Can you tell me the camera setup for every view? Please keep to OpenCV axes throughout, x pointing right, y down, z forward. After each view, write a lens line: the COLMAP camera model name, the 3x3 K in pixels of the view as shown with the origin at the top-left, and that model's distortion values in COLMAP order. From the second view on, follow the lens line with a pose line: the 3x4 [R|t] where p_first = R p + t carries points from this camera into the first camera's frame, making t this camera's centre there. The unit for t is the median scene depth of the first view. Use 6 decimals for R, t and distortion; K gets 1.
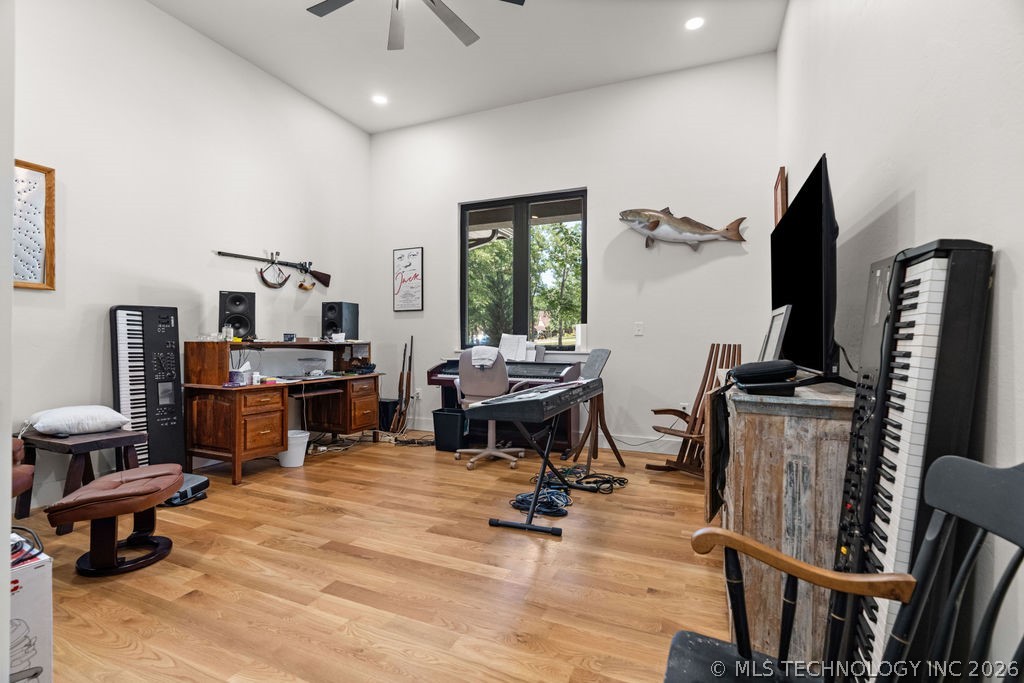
lens RADIAL K [[457.9, 0, 513.2], [0, 457.9, 342.6], [0, 0, 1]] dist [0.001724, 0.000020]
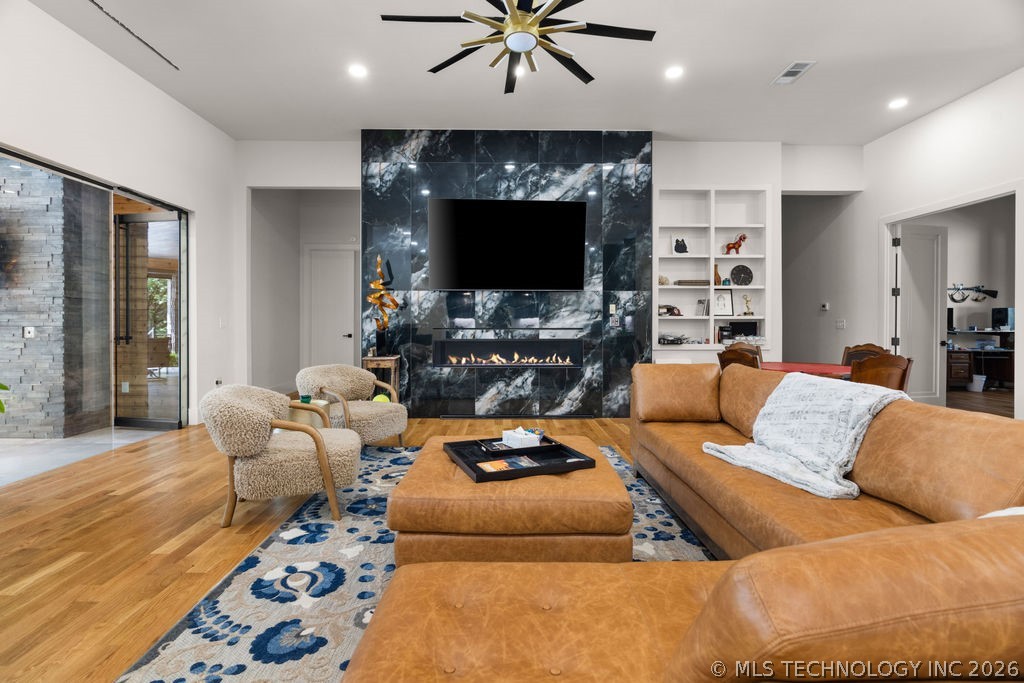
lens RADIAL K [[457.9, 0, 511.0], [0, 457.9, 333.9], [0, 0, 1]] dist [0.001724, 0.000020]
pose [[0.406233, 0.013825, -0.913665, 0.468536], [-0.005923, 0.999904, 0.012496, -0.000539], [0.913750, 0.000335, 0.406276, -1.482365]]
